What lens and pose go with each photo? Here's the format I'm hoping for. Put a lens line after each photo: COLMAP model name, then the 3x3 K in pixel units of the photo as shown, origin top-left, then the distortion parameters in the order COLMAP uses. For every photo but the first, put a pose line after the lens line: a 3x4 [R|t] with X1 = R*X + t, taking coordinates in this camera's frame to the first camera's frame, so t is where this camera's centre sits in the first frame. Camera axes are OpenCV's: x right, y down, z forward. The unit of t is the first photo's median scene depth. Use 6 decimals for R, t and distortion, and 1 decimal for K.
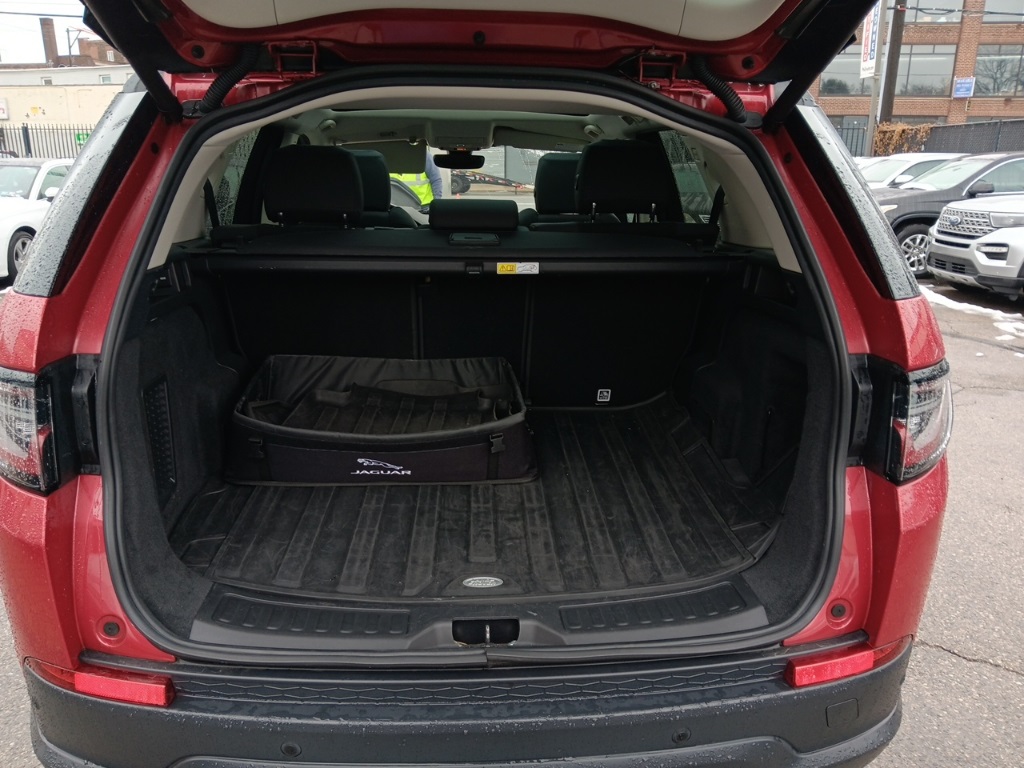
lens RADIAL K [[847.6, 0, 505.5], [0, 847.6, 382.5], [0, 0, 1]] dist [-0.003463, -0.008465]
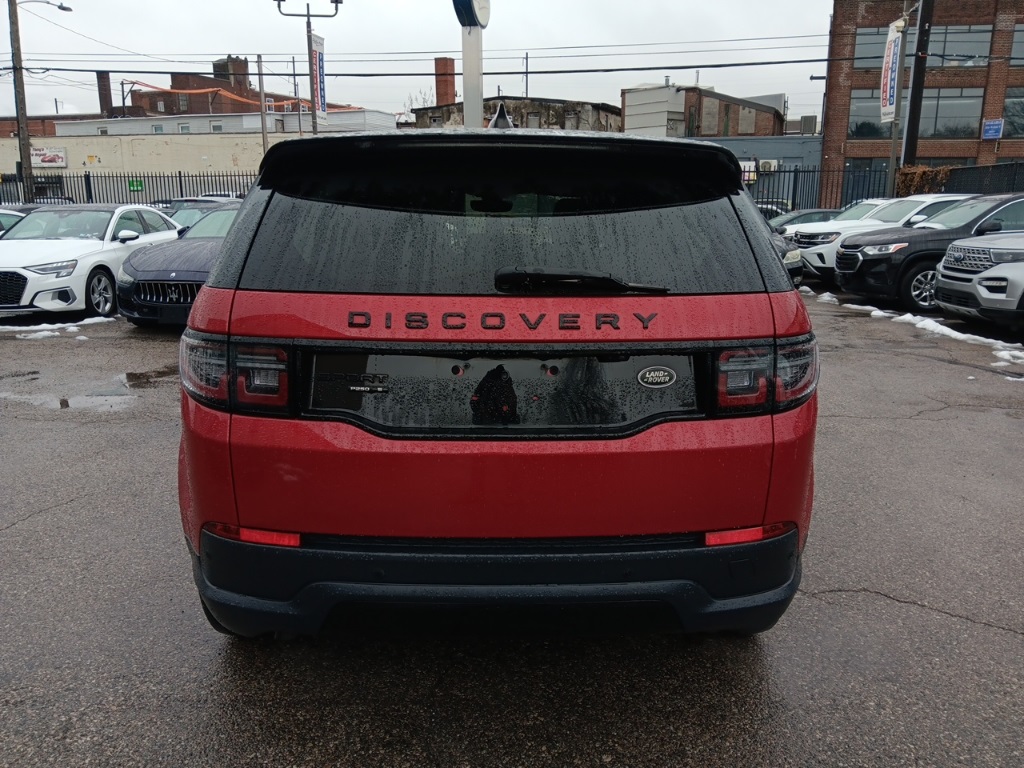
lens RADIAL K [[876.2, 0, 512.0], [0, 876.2, 384.0], [0, 0, 1]] dist [0.010521, -0.011314]
pose [[0.999407, 0.001188, -0.034406, 0.007747], [-0.003031, 0.998559, -0.053571, 0.025101], [0.034293, 0.053644, 0.997971, -0.096892]]
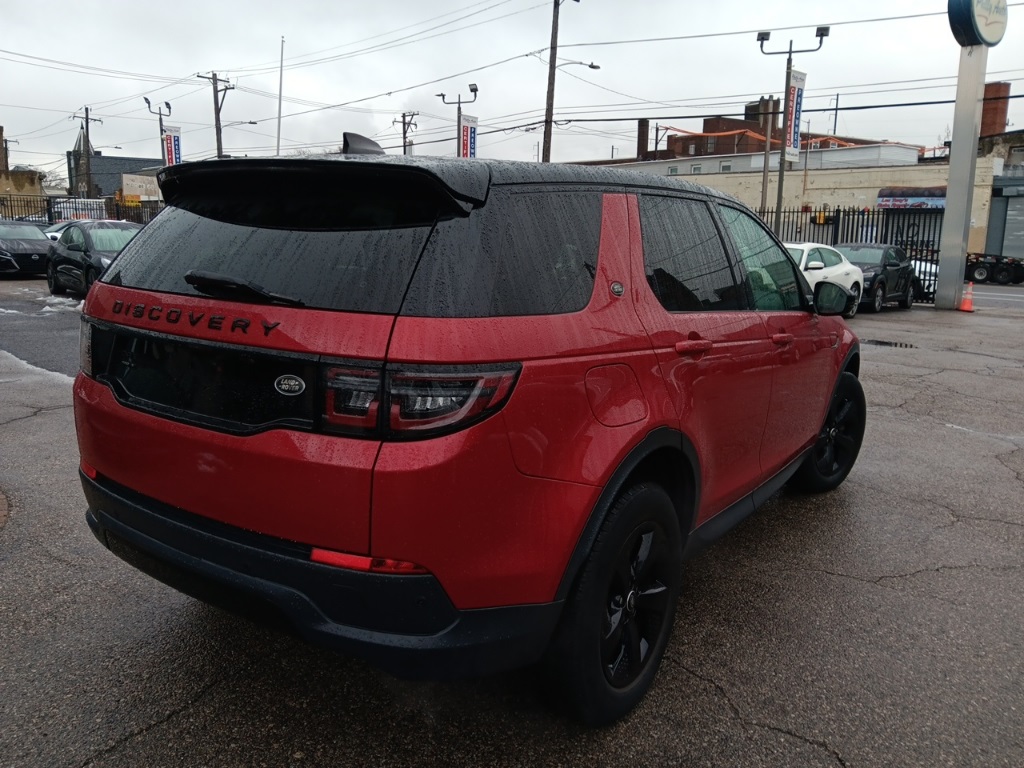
lens RADIAL K [[888.3, 0, 512.0], [0, 888.3, 384.0], [0, 0, 1]] dist [0.006244, -0.012647]
pose [[0.758247, 0.125454, -0.639783, 0.274812], [-0.191221, 0.980948, -0.034275, 0.004504], [0.623294, 0.148329, 0.767791, -0.001688]]
